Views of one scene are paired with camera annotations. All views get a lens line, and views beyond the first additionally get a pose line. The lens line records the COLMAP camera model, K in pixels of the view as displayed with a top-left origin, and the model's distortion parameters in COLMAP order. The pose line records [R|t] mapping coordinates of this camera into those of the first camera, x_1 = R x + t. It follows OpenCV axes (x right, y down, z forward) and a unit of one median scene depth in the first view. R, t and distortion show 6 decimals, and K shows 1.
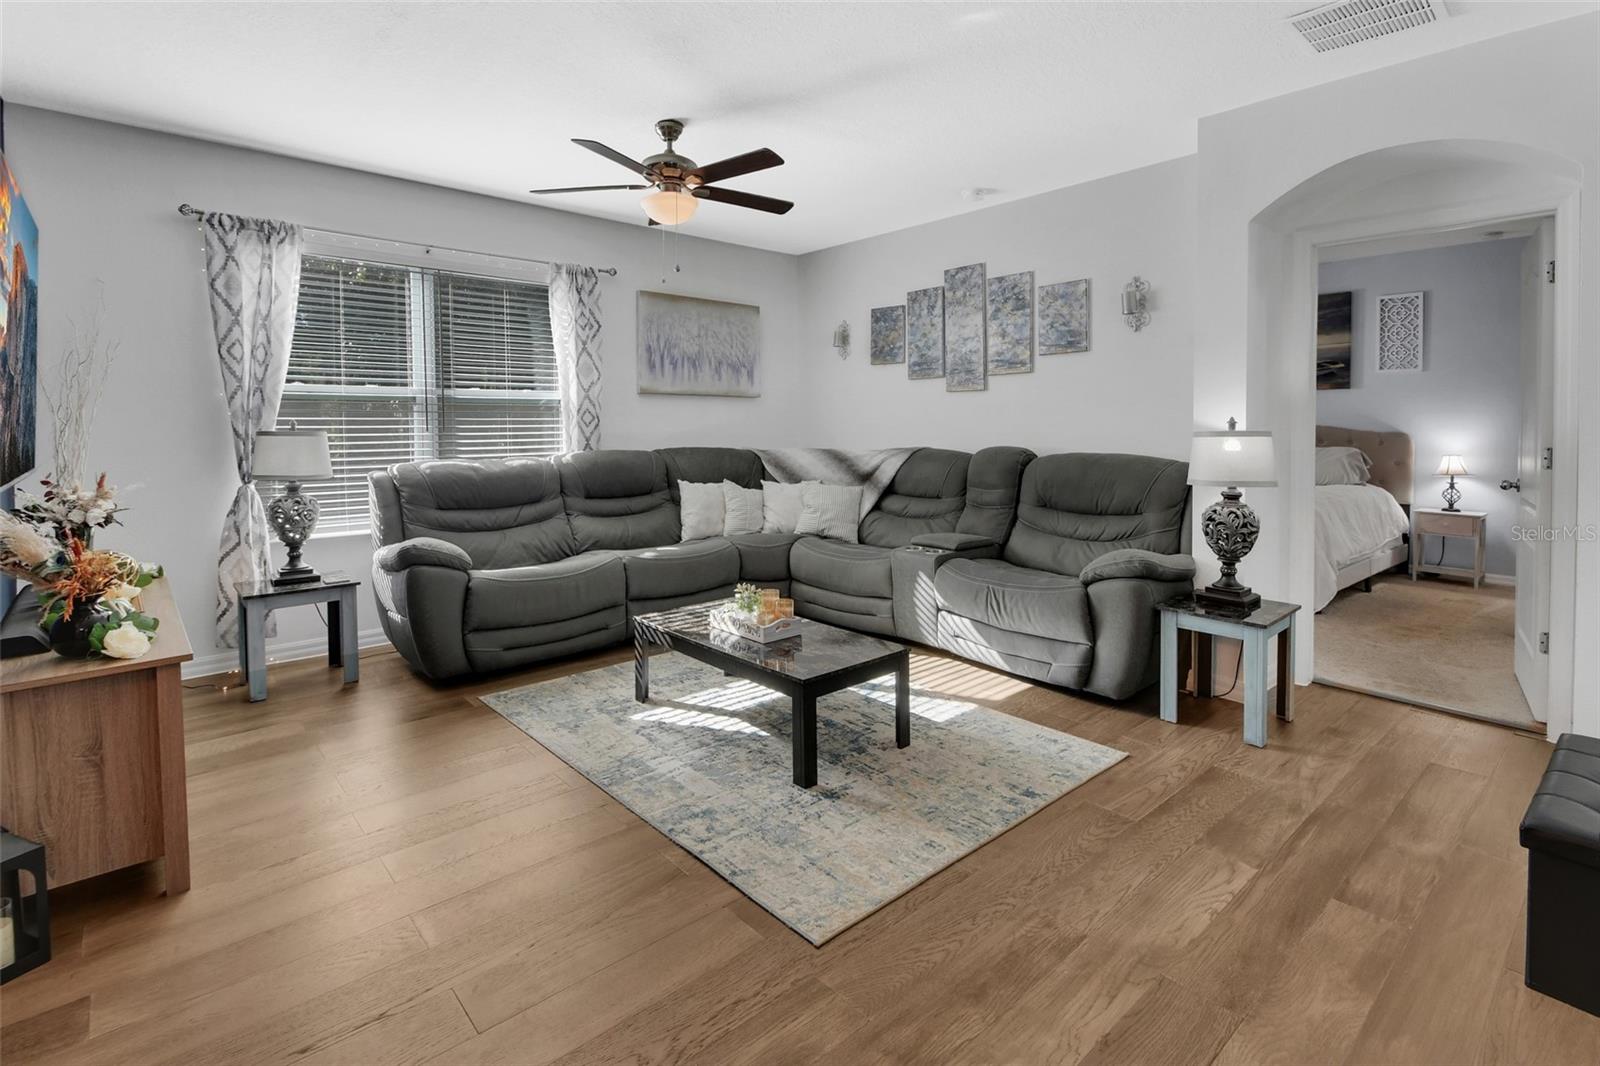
lens RADIAL K [[755.0, 0, 763.2], [0, 755.0, 450.9], [0, 0, 1]] dist [0.021280, -0.000186]
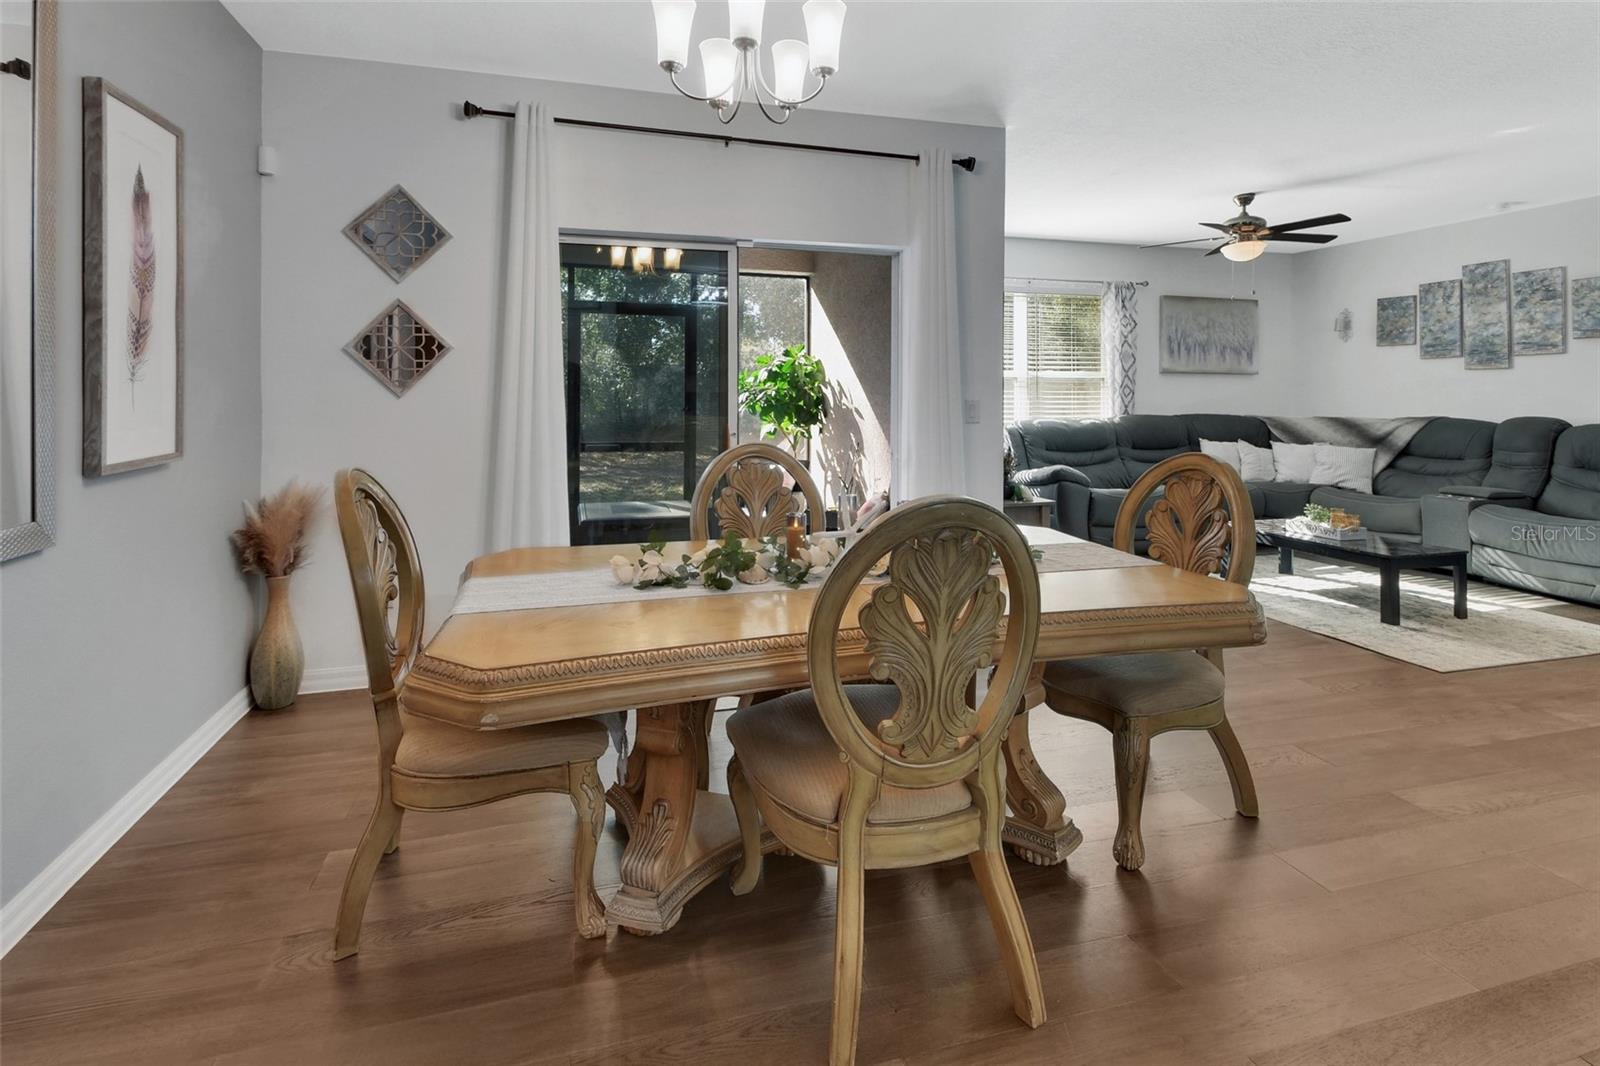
lens RADIAL K [[768.2, 0, 755.4], [0, 768.2, 400.3], [0, 0, 1]] dist [0.025563, -0.016464]
pose [[0.906786, 0.008724, -0.421500, -0.253685], [-0.020587, 0.999509, -0.023602, 0.020642], [0.421088, 0.030080, 0.906521, -0.562178]]
